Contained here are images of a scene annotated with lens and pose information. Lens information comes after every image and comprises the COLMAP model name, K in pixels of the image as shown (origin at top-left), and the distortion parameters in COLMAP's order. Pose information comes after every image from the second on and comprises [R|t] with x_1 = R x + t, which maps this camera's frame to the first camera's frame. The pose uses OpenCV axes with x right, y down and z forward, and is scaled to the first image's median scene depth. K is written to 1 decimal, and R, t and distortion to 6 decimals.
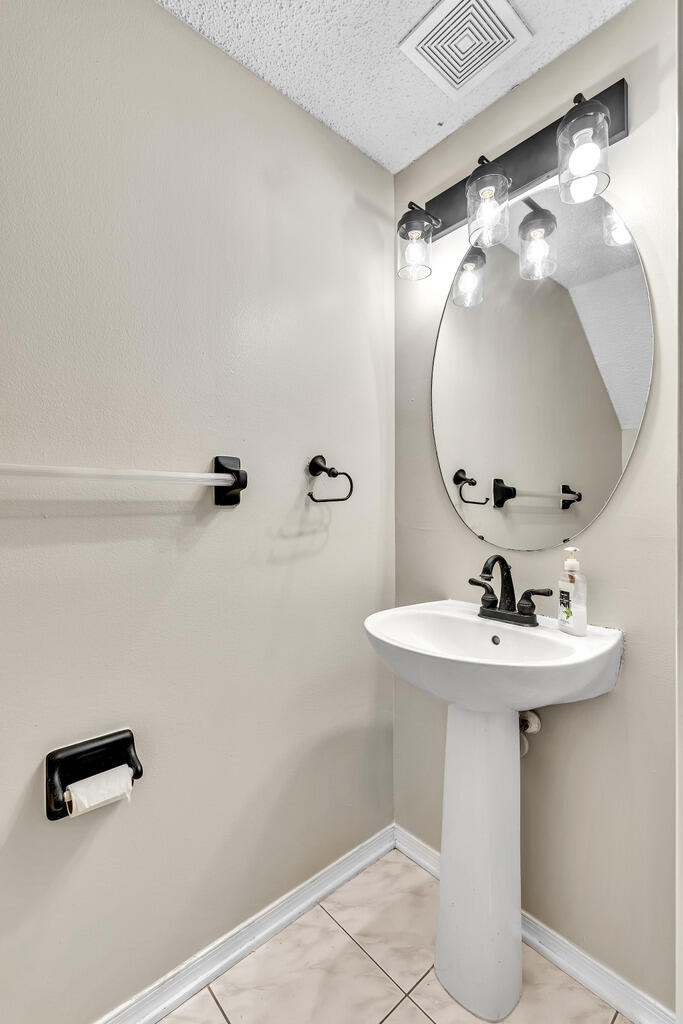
lens RADIAL K [[457.7, 0, 341.5], [0, 457.7, 512.0], [0, 0, 1]] dist [-0.004447, 0.000863]
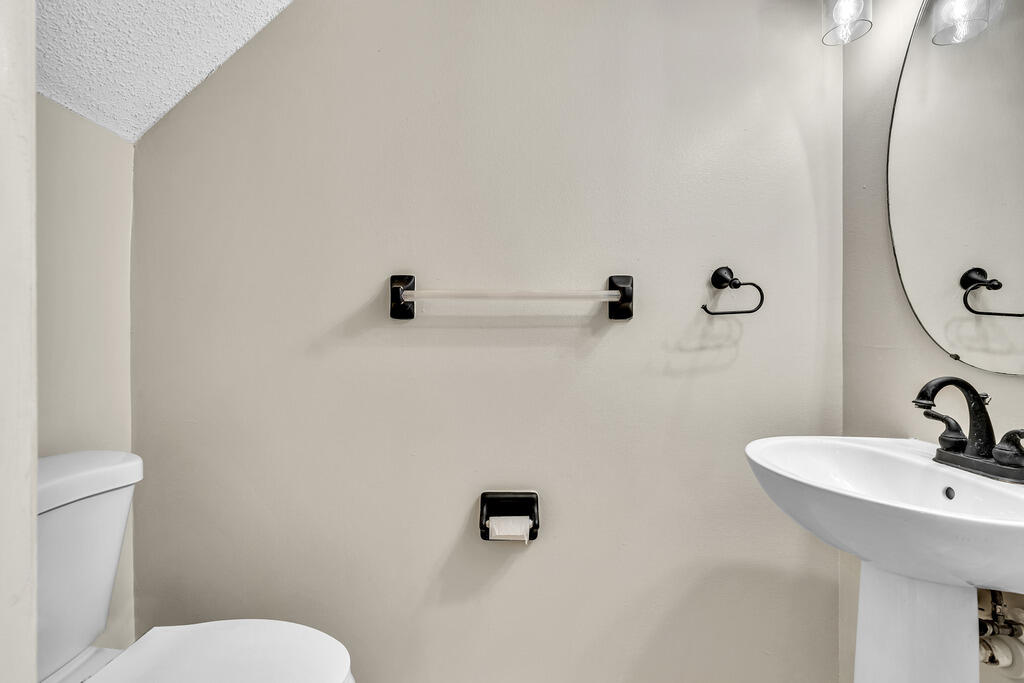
lens RADIAL K [[457.7, 0, 514.2], [0, 457.7, 340.3], [0, 0, 1]] dist [-0.004447, 0.000863]
pose [[0.748039, 0.003211, -0.663647, 0.282845], [-0.009702, 0.999934, -0.006097, 0.044092], [0.663584, 0.011000, 0.748021, -0.009684]]
